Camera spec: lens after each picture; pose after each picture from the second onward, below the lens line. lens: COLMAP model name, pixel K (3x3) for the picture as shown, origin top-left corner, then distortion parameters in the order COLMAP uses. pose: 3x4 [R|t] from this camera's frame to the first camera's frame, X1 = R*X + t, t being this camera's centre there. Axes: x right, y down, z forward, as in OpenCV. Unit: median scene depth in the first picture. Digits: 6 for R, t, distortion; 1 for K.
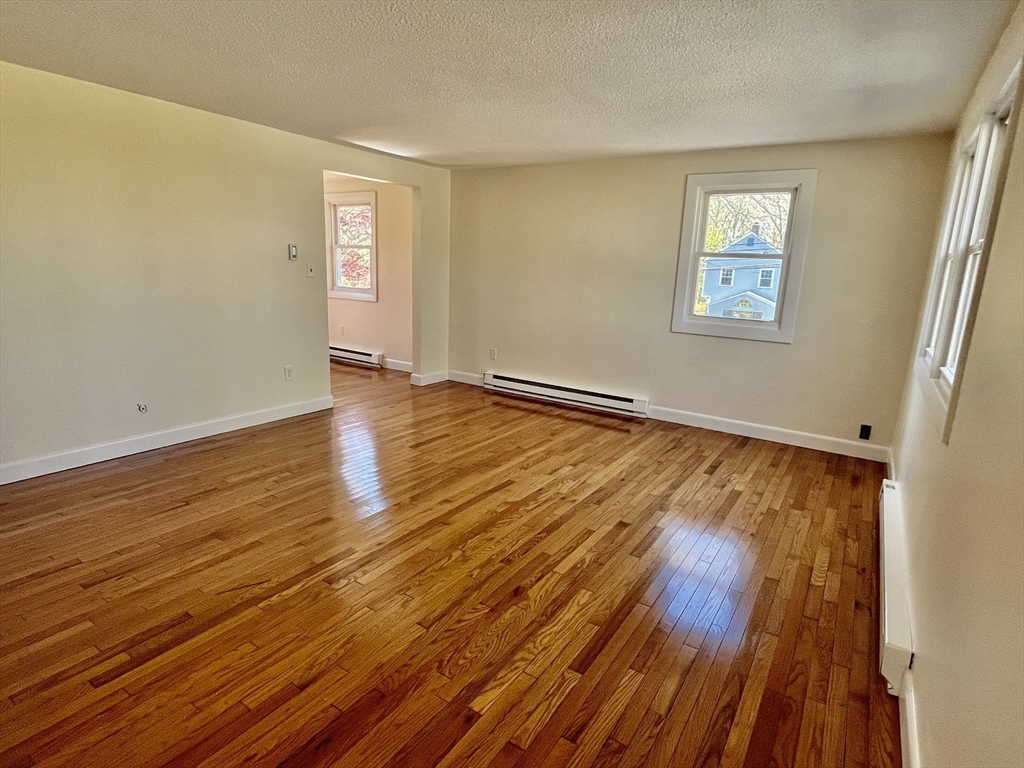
lens RADIAL K [[539.0, 0, 511.3], [0, 539.0, 384.0], [0, 0, 1]] dist [0.000228, 0.000056]
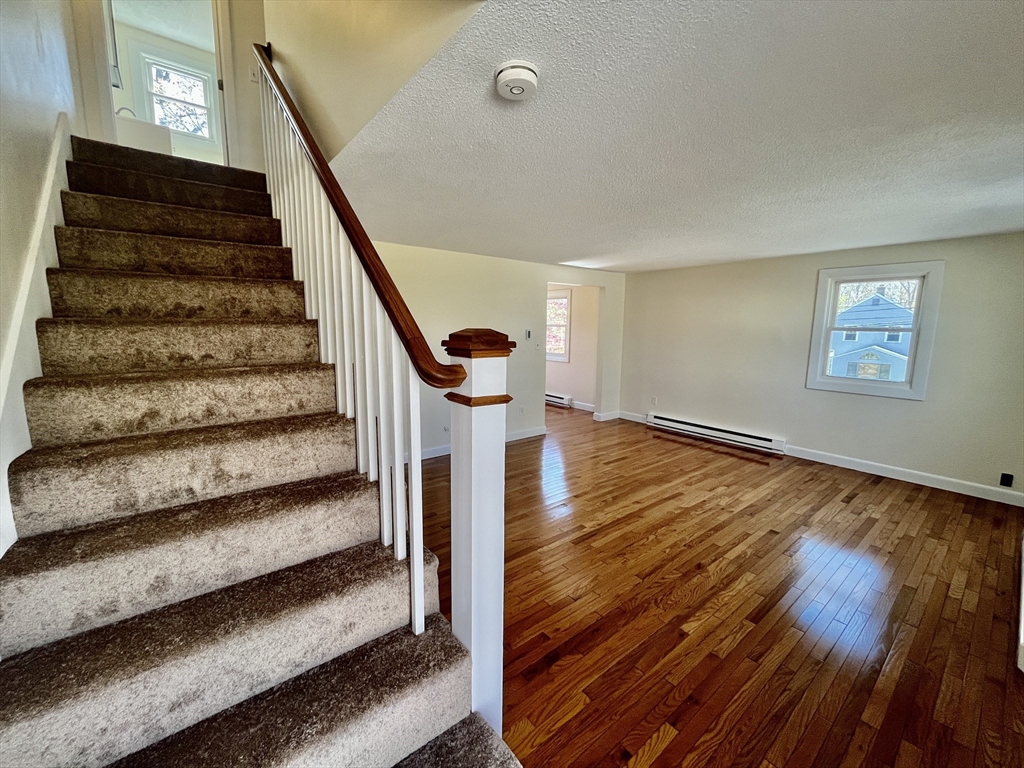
lens RADIAL K [[412.7, 0, 513.1], [0, 412.7, 382.7], [0, 0, 1]] dist [0.001128, -0.000050]
pose [[0.953386, 0.014578, -0.301401, -0.093075], [-0.039197, 0.996353, -0.075797, -0.010991], [0.299197, 0.084077, 0.950480, -0.188161]]
